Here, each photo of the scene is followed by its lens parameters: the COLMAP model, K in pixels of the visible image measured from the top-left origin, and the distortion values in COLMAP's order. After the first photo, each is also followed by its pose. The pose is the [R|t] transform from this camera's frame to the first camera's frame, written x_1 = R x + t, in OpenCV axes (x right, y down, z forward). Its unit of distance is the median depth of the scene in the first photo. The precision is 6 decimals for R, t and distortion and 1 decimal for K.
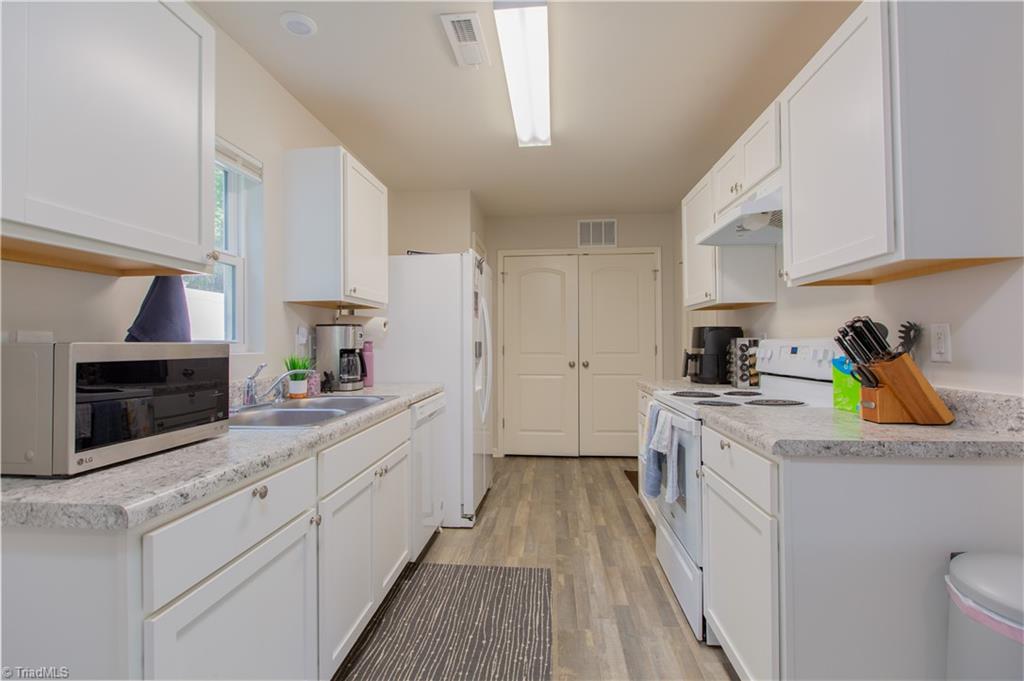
lens RADIAL K [[481.6, 0, 512.0], [0, 481.6, 340.5], [0, 0, 1]] dist [-0.000772, -0.000012]
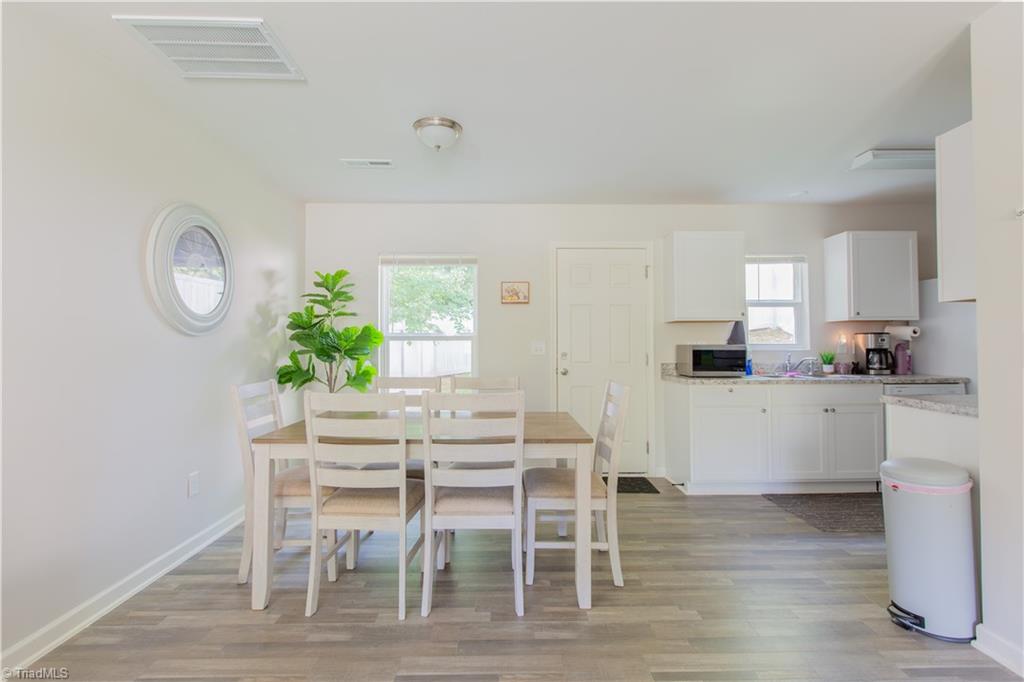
lens RADIAL K [[495.2, 0, 510.3], [0, 495.2, 336.1], [0, 0, 1]] dist [-0.002954, -0.000210]
pose [[0.100650, -0.014853, -0.994811, 1.188042], [0.005428, 0.999882, -0.014380, -0.006274], [0.994907, -0.003952, 0.100719, -0.371794]]
